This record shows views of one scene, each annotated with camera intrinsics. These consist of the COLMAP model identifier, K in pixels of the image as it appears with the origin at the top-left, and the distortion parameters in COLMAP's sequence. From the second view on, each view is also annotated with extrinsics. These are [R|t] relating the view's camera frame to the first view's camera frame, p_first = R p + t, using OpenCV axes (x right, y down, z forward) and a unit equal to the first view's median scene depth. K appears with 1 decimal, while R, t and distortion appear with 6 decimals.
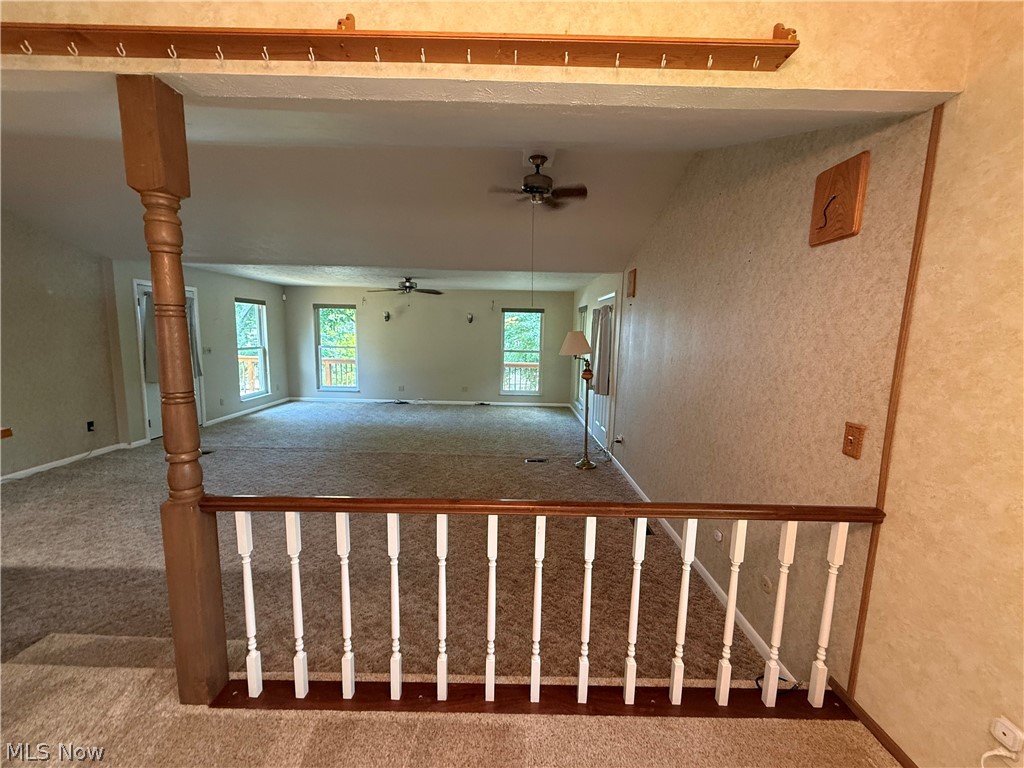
lens RADIAL K [[406.0, 0, 510.4], [0, 406.0, 385.4], [0, 0, 1]] dist [-0.002387, 0.000687]
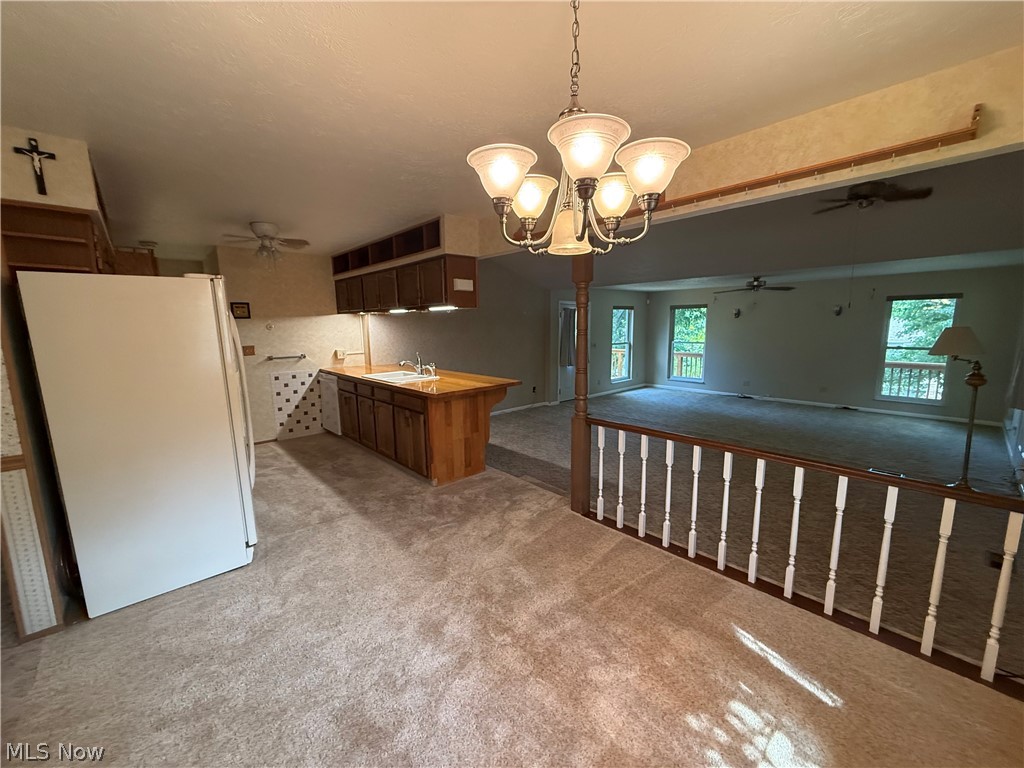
lens RADIAL K [[406.0, 0, 509.4], [0, 406.0, 387.0], [0, 0, 1]] dist [-0.002387, 0.000687]
pose [[0.665490, 0.083616, -0.741708, 0.128351], [-0.067943, 0.996366, 0.051364, 0.006960], [0.743308, 0.016212, 0.668753, -0.173883]]
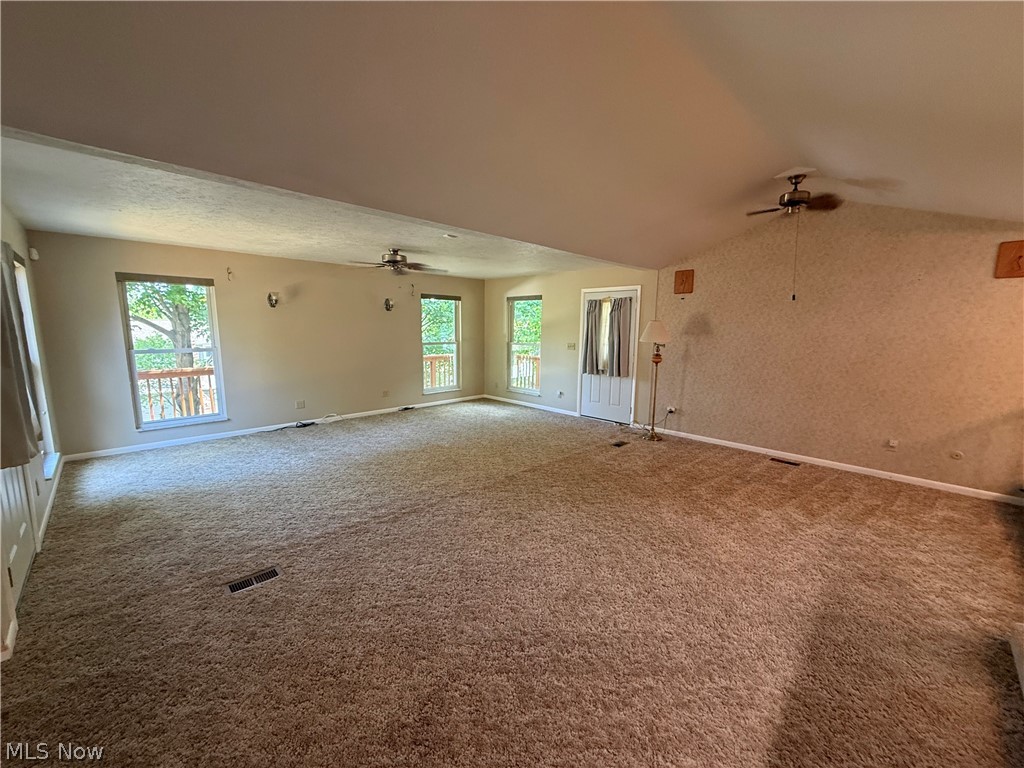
lens RADIAL K [[406.0, 0, 512.2], [0, 406.0, 385.1], [0, 0, 1]] dist [-0.002387, 0.000687]
pose [[0.711015, -0.118385, 0.693140, -0.681863], [0.097499, 0.992802, 0.069552, -0.054157], [-0.696385, 0.018128, 0.717439, 0.350132]]
